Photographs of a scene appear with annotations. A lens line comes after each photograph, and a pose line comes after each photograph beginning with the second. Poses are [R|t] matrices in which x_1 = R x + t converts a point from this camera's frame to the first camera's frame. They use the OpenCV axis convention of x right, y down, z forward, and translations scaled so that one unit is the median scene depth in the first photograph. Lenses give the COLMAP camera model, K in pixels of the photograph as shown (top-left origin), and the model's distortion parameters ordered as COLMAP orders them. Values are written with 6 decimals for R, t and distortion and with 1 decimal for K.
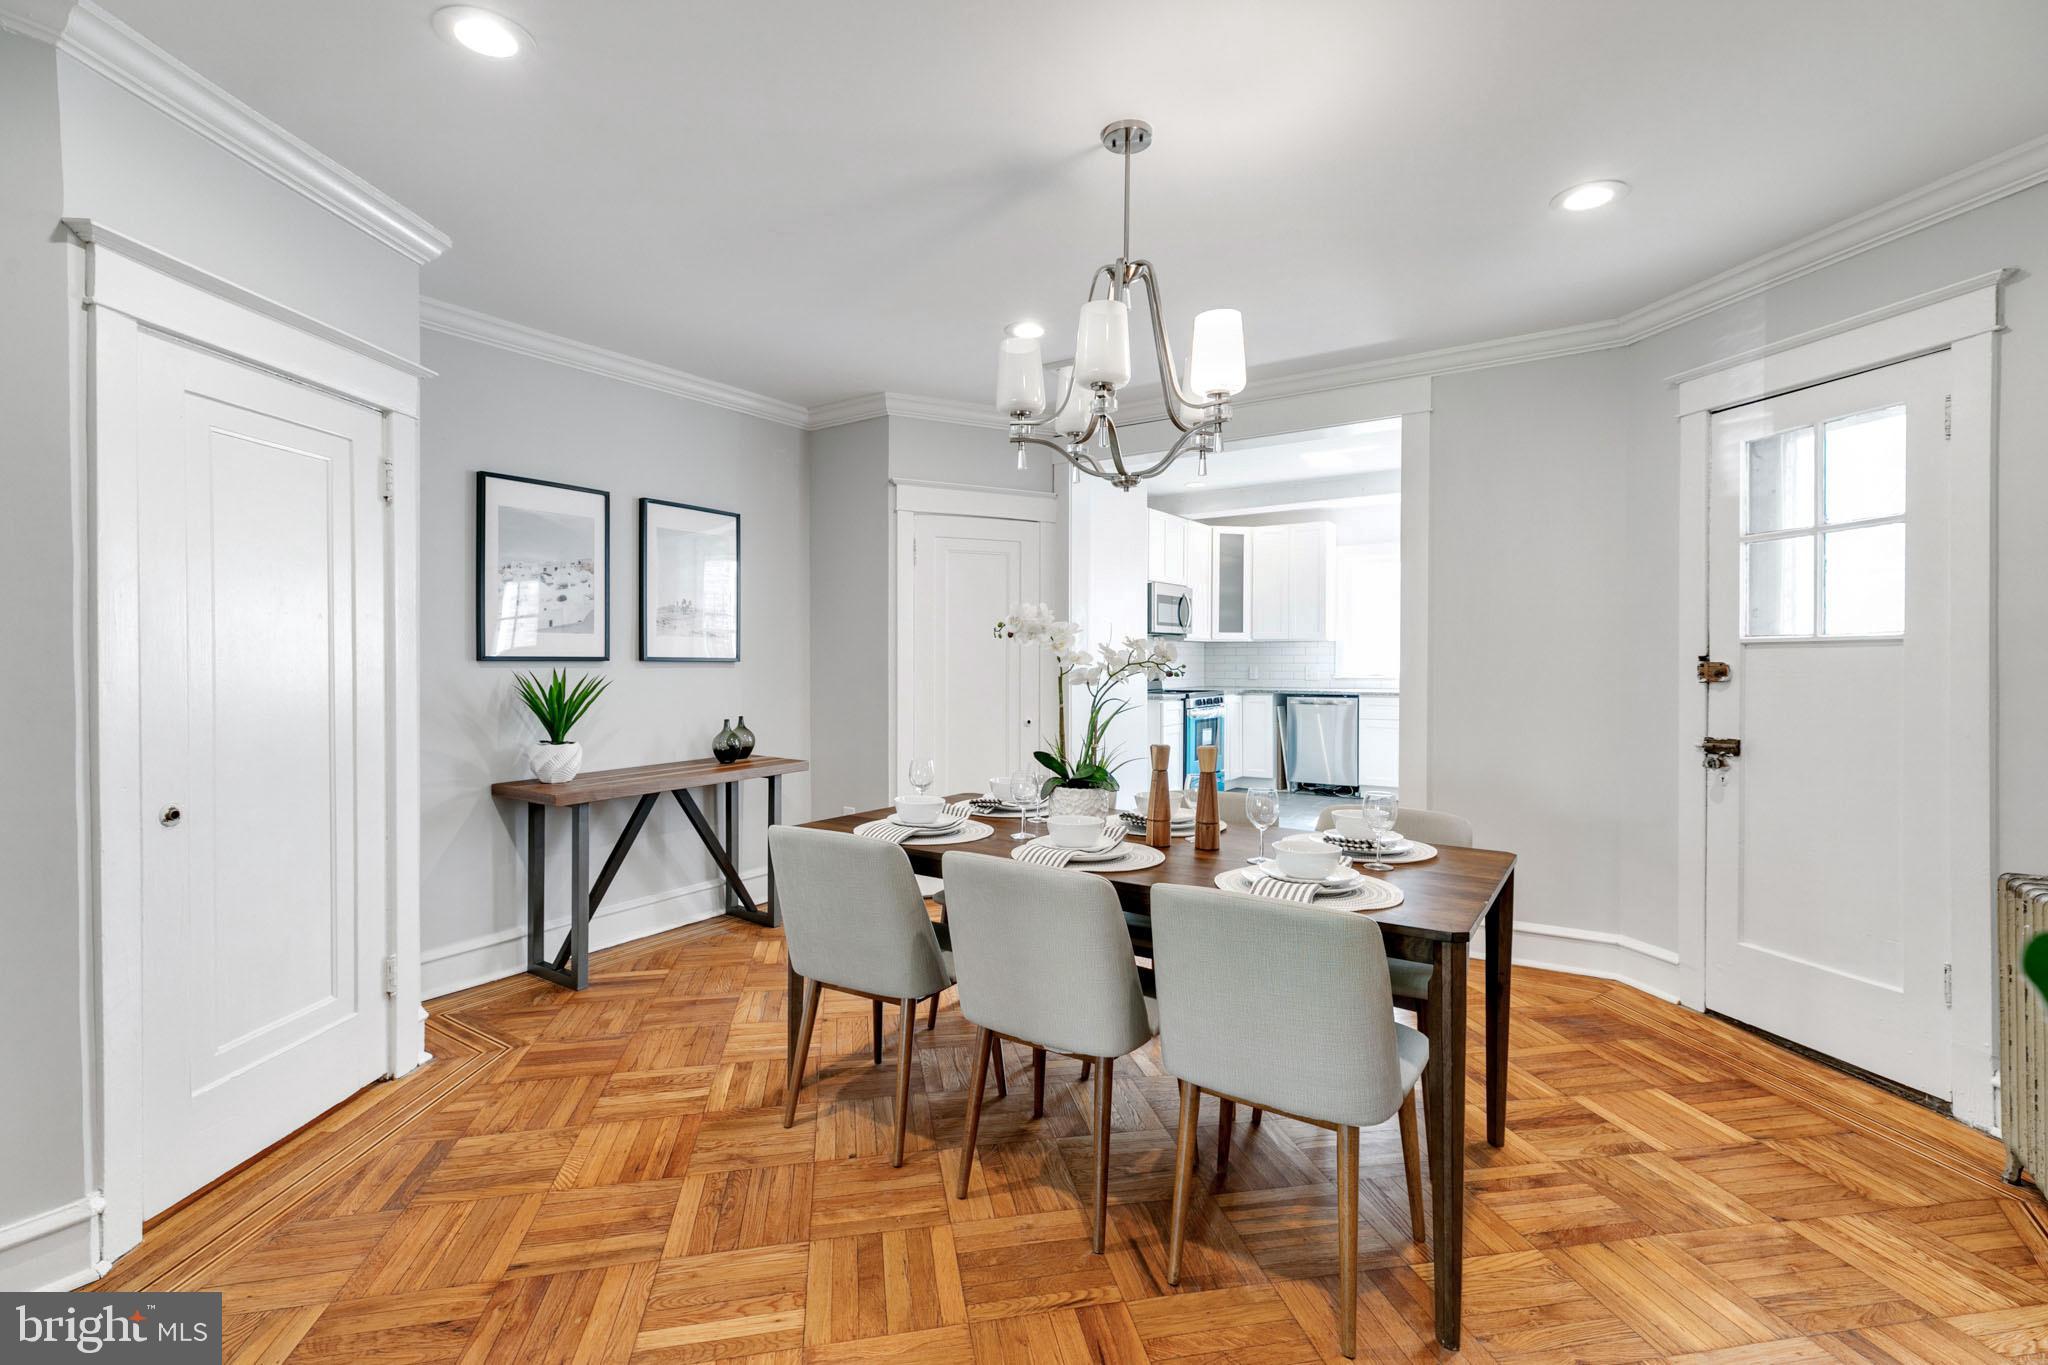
lens RADIAL K [[933.5, 0, 1021.9], [0, 933.5, 673.1], [0, 0, 1]] dist [0.001123, -0.000397]
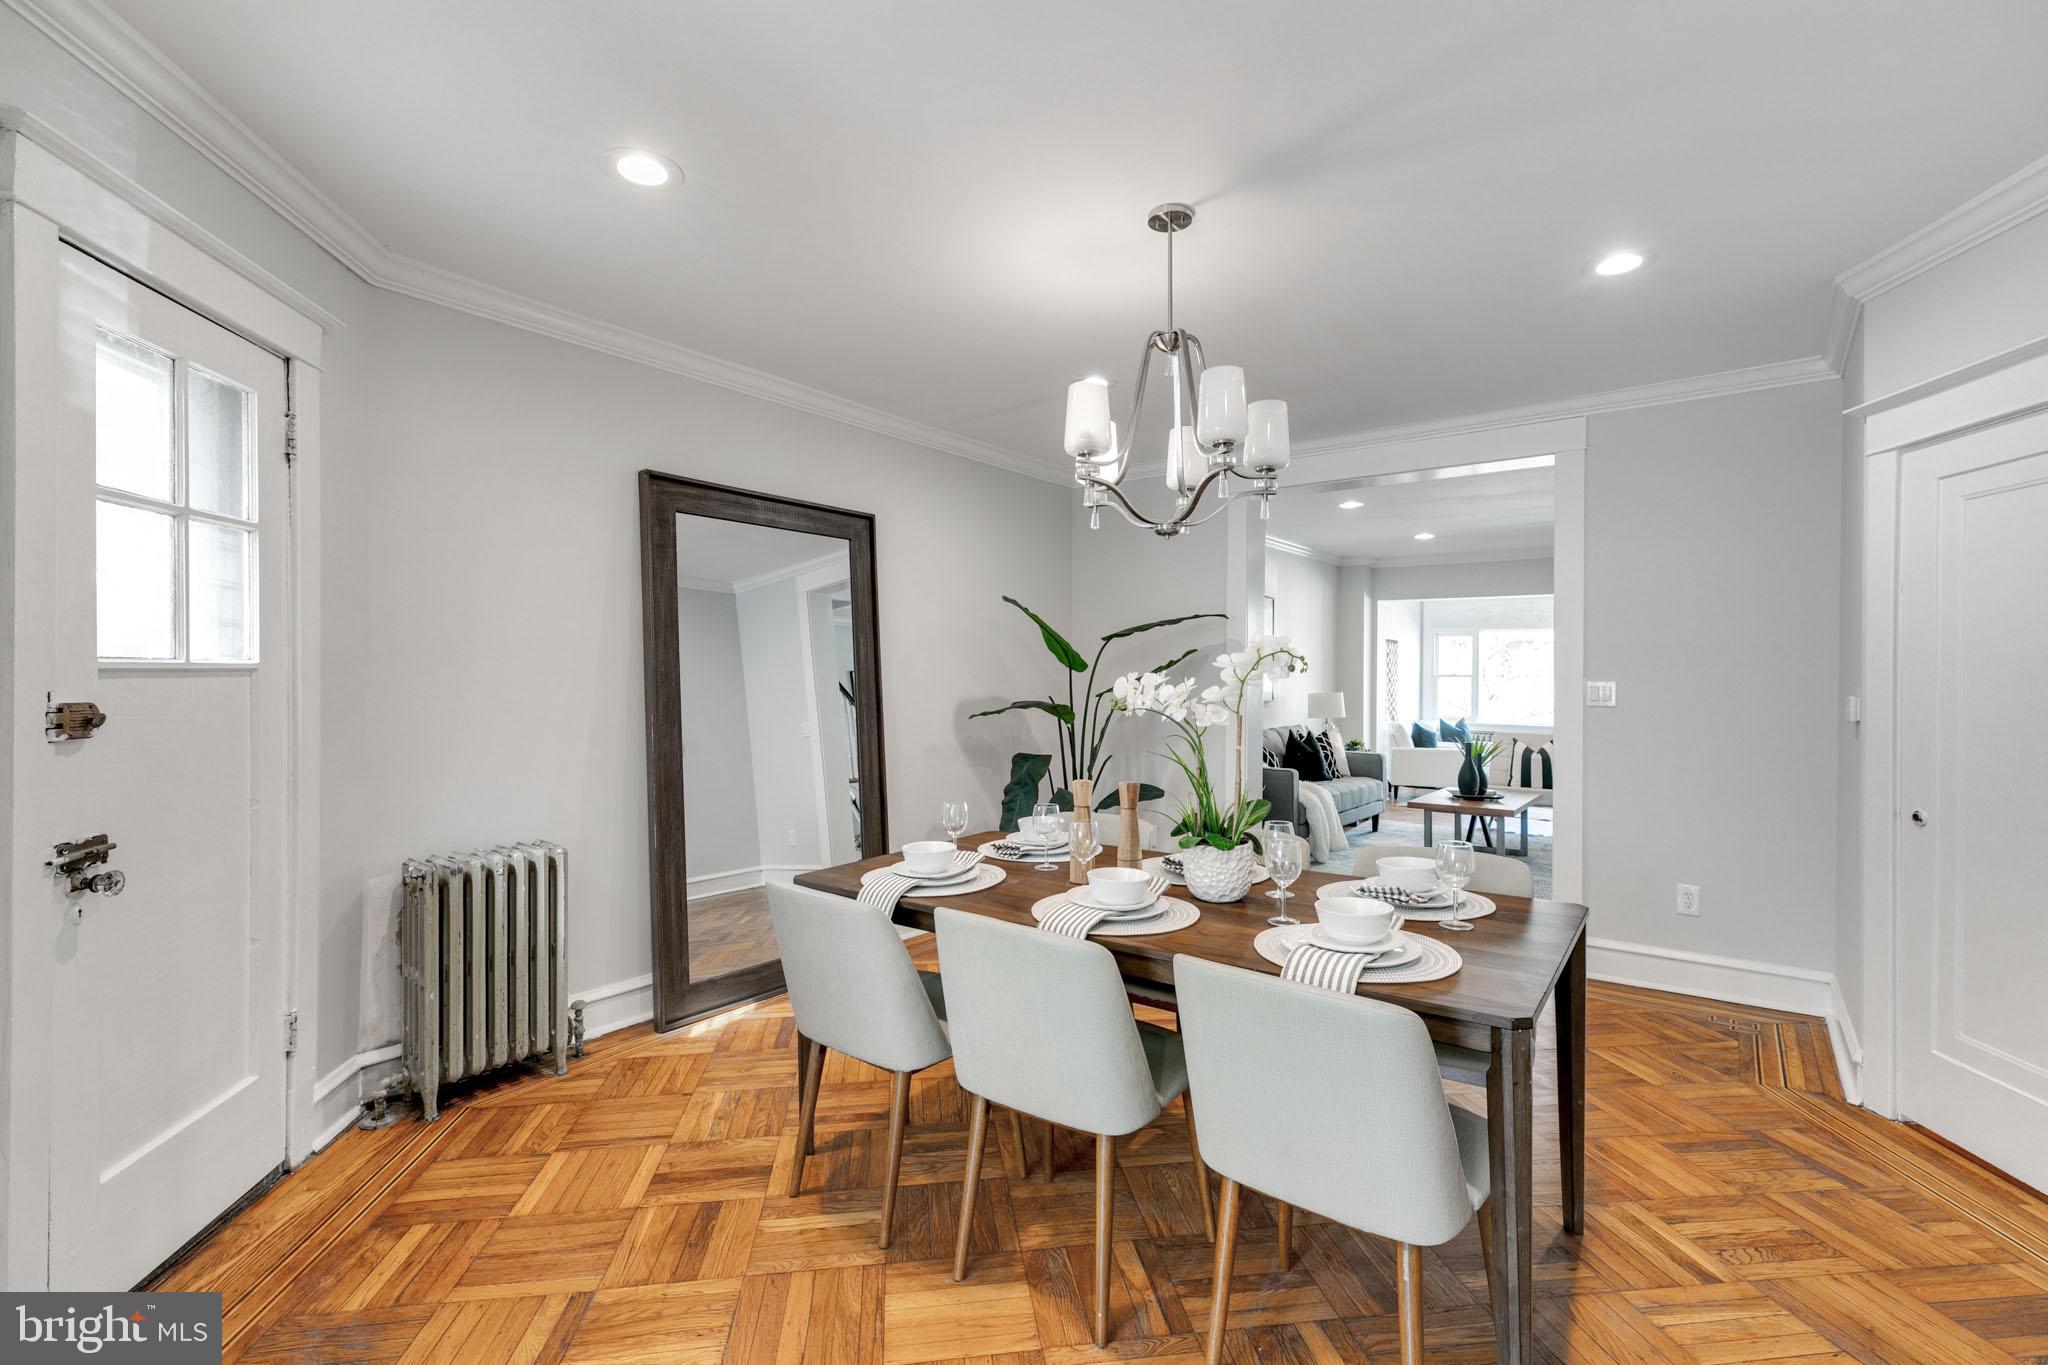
lens RADIAL K [[933.5, 0, 1022.2], [0, 933.5, 681.2], [0, 0, 1]] dist [0.001123, -0.000397]
pose [[-0.998381, -0.004681, 0.056683, 0.185702], [-0.003497, 0.999774, 0.020964, -0.043792], [-0.056768, 0.020732, -0.998172, 1.777675]]
